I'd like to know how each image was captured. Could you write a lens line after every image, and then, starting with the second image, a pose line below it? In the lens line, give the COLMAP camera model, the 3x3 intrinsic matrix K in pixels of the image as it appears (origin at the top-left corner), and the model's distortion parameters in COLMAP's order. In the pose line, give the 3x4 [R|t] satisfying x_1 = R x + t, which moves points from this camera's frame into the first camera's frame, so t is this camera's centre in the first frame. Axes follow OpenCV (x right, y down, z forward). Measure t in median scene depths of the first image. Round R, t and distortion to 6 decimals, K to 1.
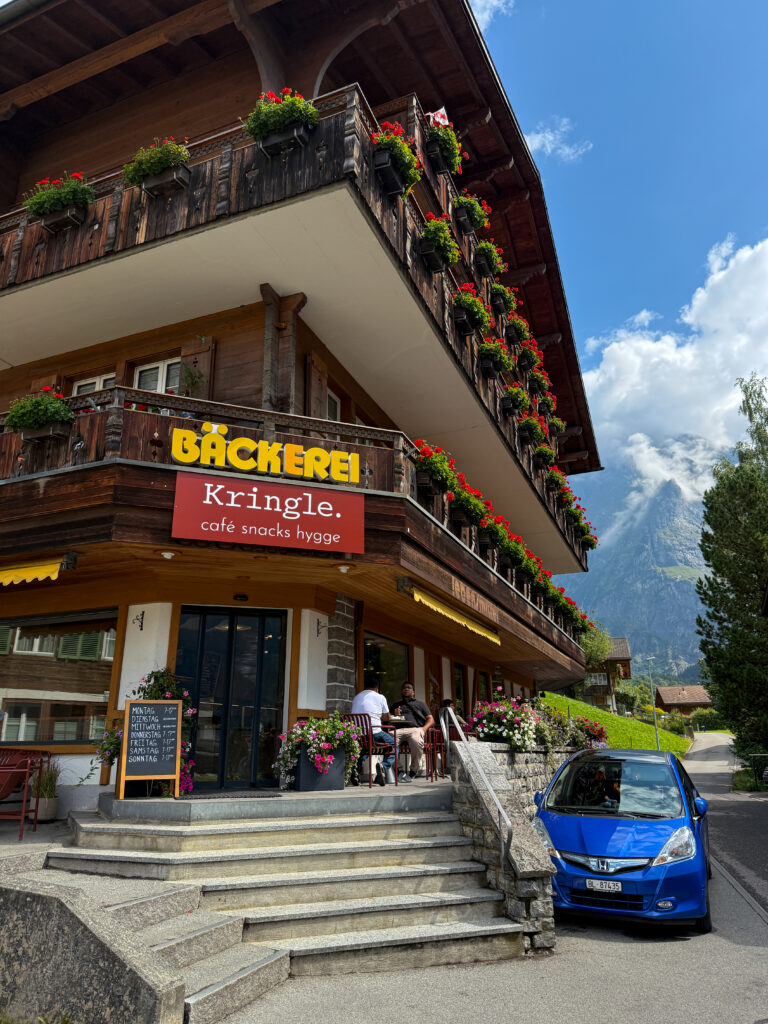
lens RADIAL K [[694.2, 0, 388.0], [0, 694.2, 516.5], [0, 0, 1]] dist [0.066925, -0.001354]
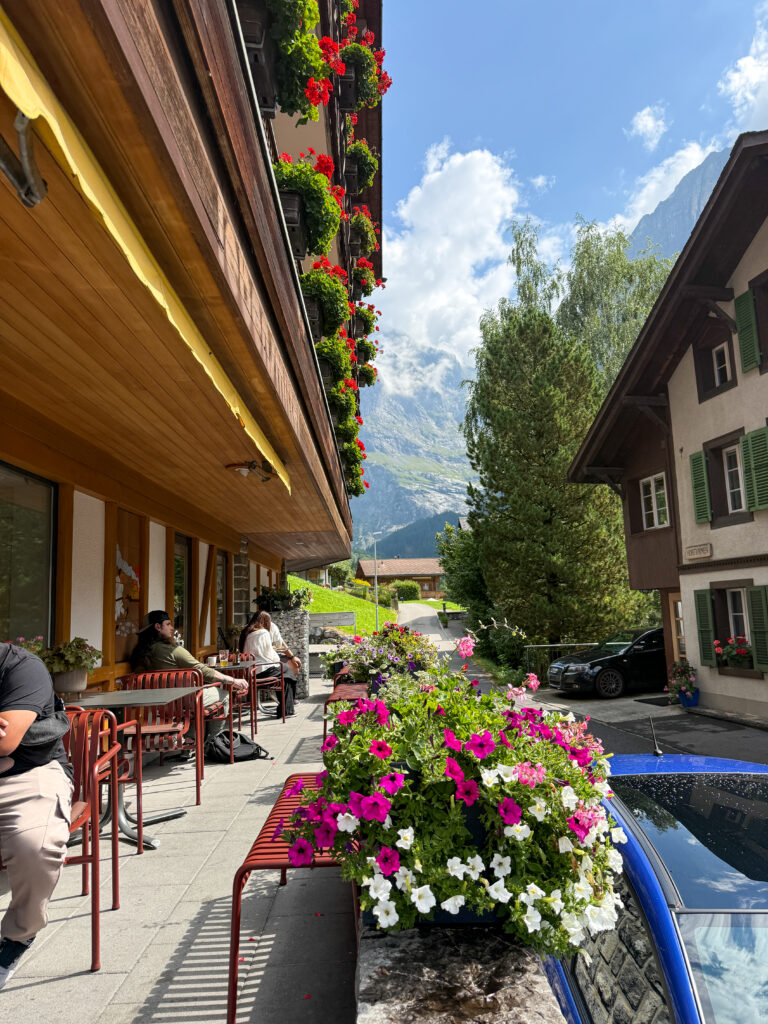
lens RADIAL K [[694.2, 0, 388.0], [0, 694.2, 516.5], [0, 0, 1]] dist [0.066925, -0.001354]
pose [[0.915146, 0.027028, 0.402216, 0.019999], [-0.097042, 0.983180, 0.154727, 0.062268], [-0.391268, -0.180630, 0.902376, 0.287736]]
